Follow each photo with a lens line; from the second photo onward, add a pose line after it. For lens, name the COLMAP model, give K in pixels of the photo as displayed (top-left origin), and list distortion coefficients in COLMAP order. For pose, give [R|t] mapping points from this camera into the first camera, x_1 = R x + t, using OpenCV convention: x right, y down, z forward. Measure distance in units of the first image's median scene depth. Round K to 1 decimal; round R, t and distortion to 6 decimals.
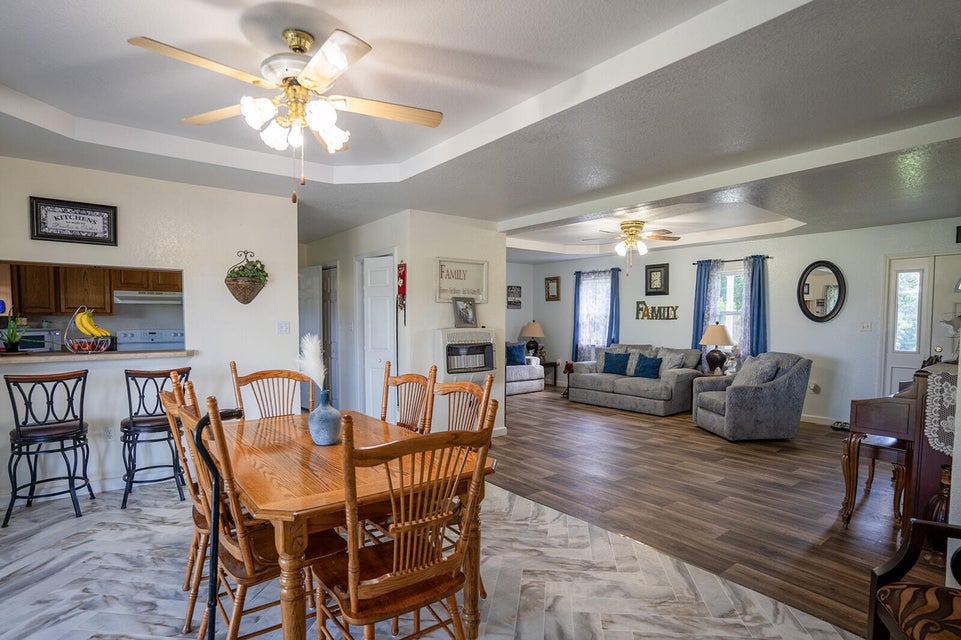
lens RADIAL K [[500.9, 0, 483.2], [0, 500.9, 342.6], [0, 0, 1]] dist [-0.065022, 0.036845]
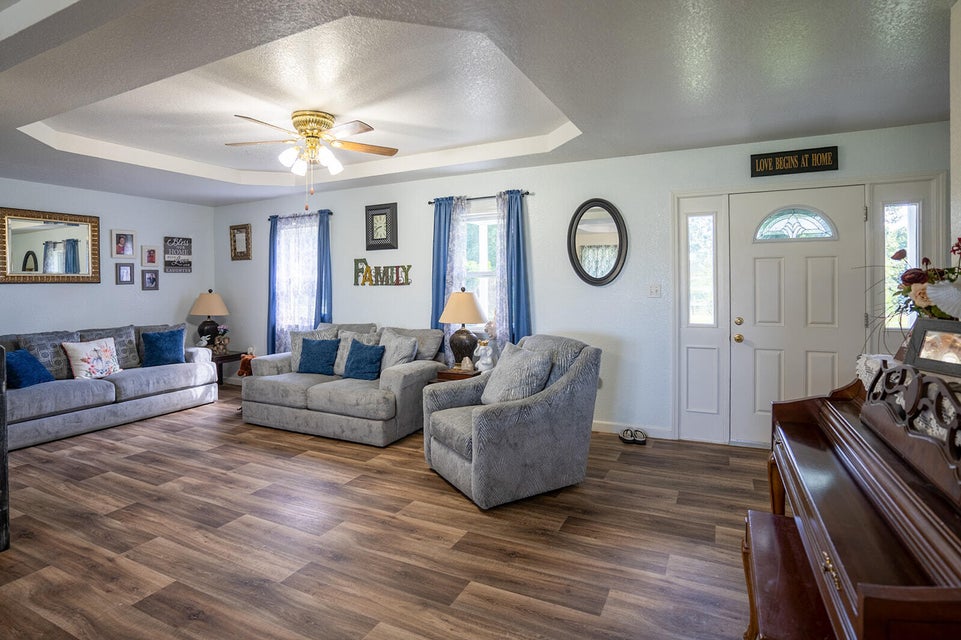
lens RADIAL K [[498.9, 0, 480.9], [0, 498.9, 285.4], [0, 0, 1]] dist [-0.085810, 0.036270]
pose [[0.904550, -0.016961, 0.426030, 0.200925], [0.035918, 0.998688, -0.036500, -0.019084], [-0.424852, 0.048318, 0.903973, 0.367581]]
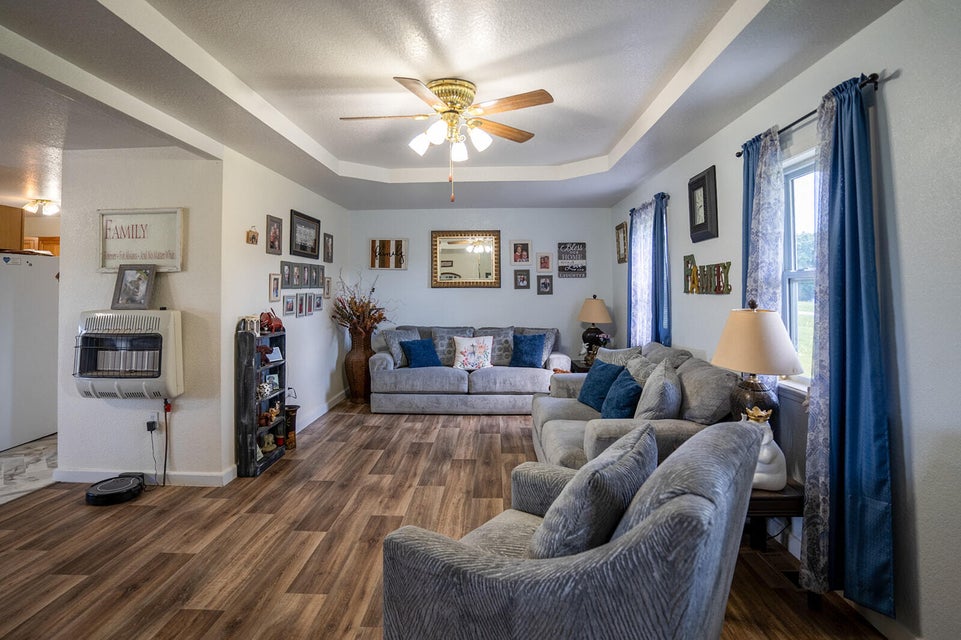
lens RADIAL K [[498.9, 0, 480.9], [0, 498.9, 285.4], [0, 0, 1]] dist [-0.085810, 0.036270]
pose [[0.759413, -0.012041, -0.650498, 0.531066], [-0.025359, 0.998521, -0.048089, -0.031562], [0.650115, 0.053015, 0.757984, 0.591470]]
